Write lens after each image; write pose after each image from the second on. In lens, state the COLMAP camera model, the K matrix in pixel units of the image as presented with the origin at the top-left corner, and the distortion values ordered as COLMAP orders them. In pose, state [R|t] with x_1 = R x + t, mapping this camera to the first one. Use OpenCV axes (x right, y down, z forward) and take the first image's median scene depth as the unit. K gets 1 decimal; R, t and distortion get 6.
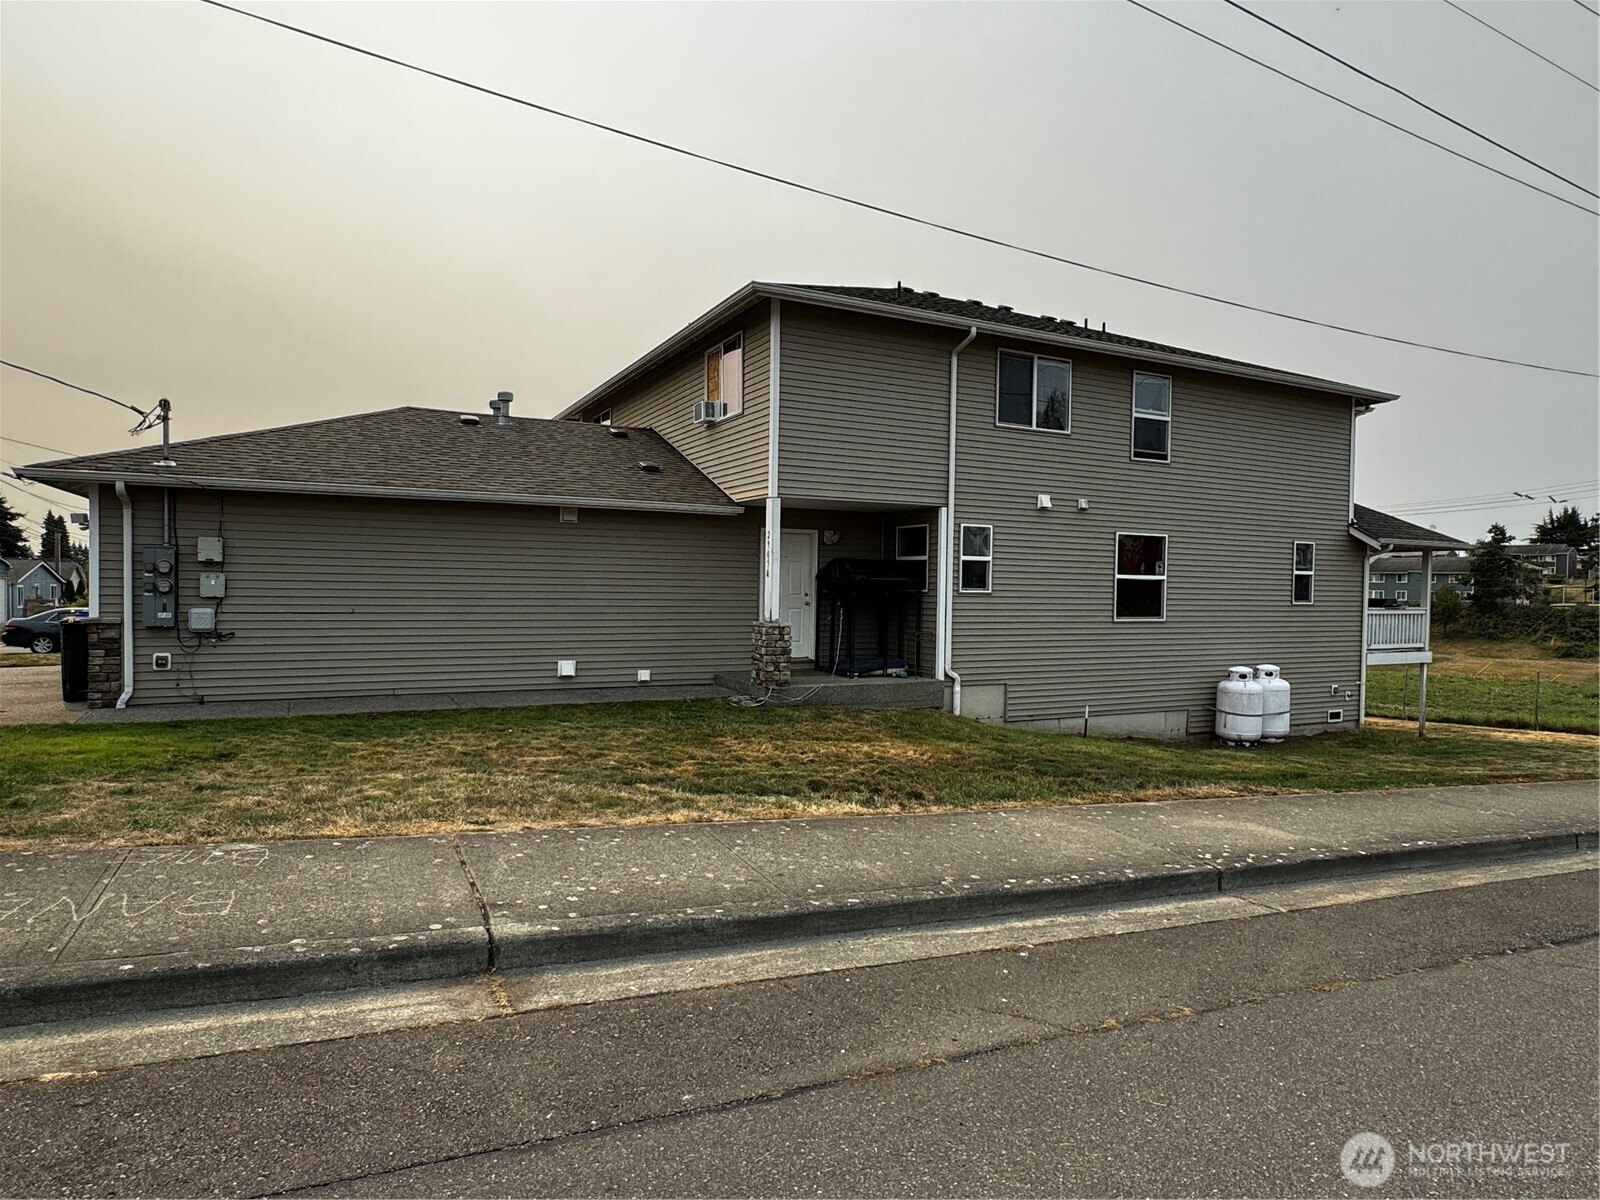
lens RADIAL K [[937.8, 0, 798.4], [0, 937.8, 607.6], [0, 0, 1]] dist [0.001873, 0.000362]
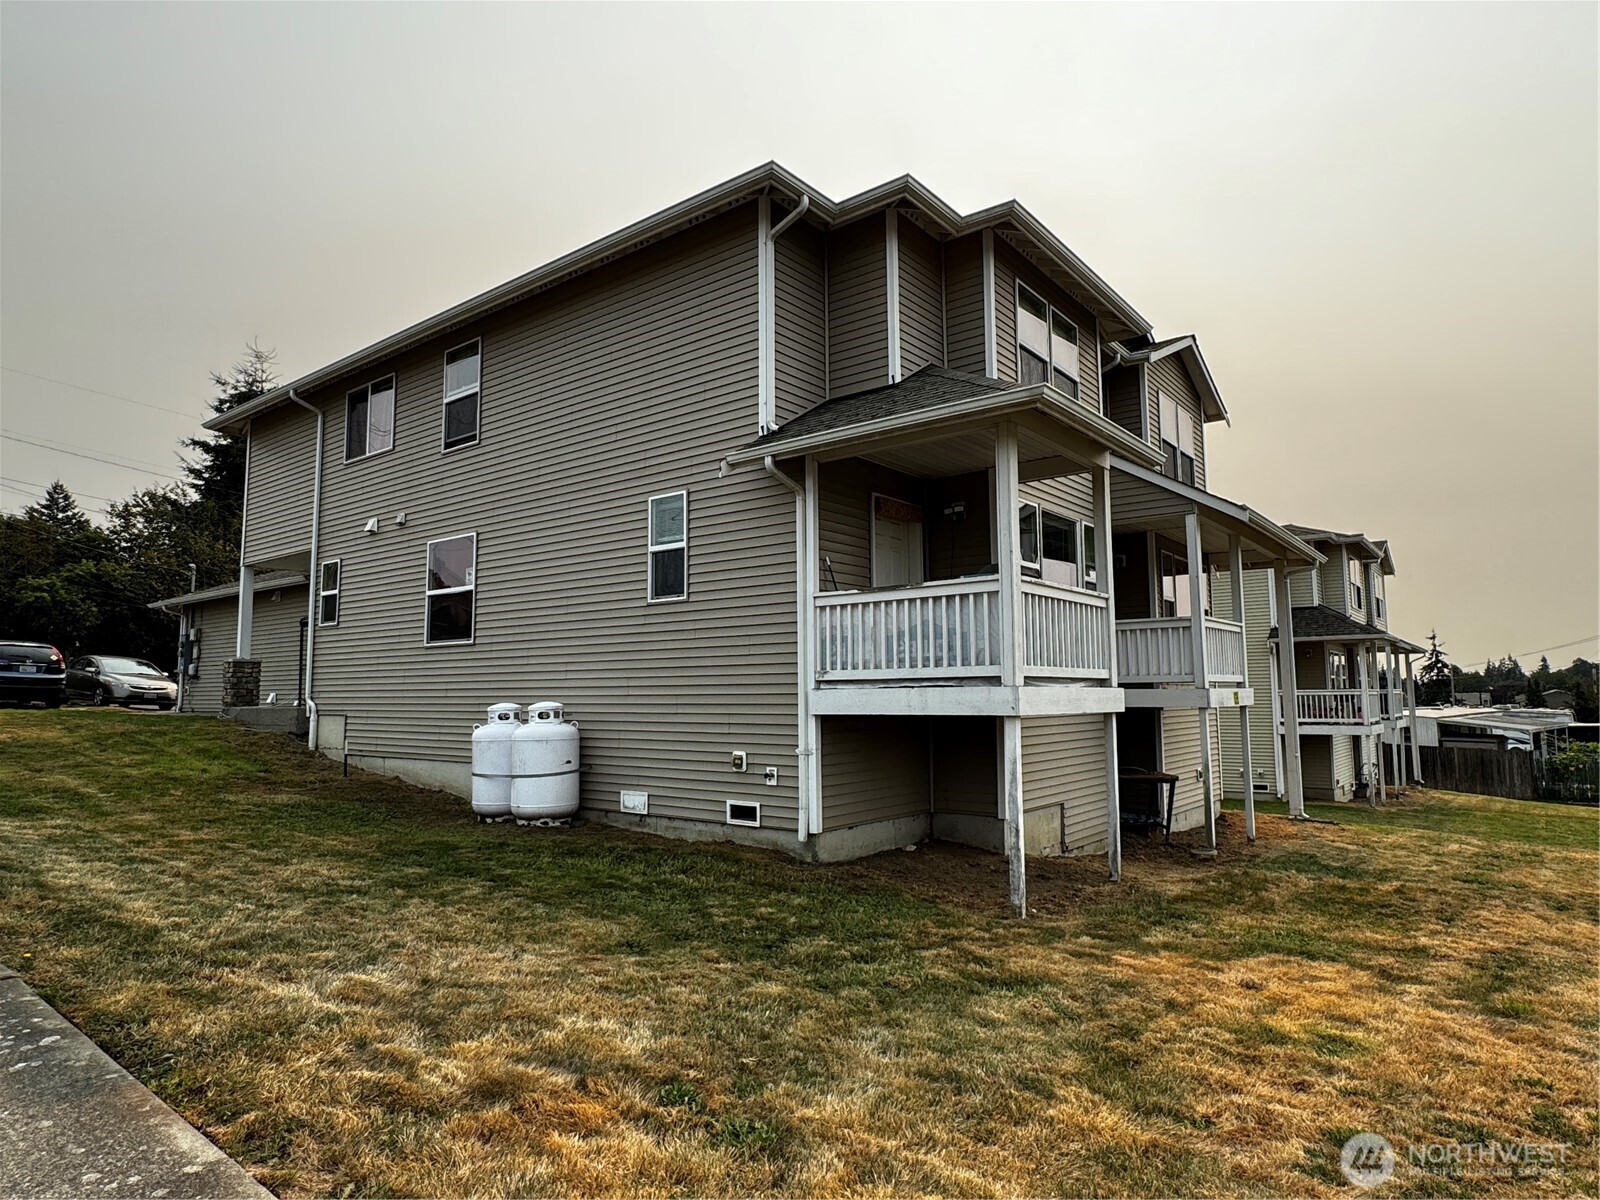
lens RADIAL K [[937.8, 0, 799.1], [0, 937.8, 597.2], [0, 0, 1]] dist [0.001873, 0.000362]
pose [[0.416934, -0.114960, -0.901637, 1.179427], [-0.006604, 0.991560, -0.129479, 0.073336], [0.908913, 0.059939, 0.412656, 0.910669]]
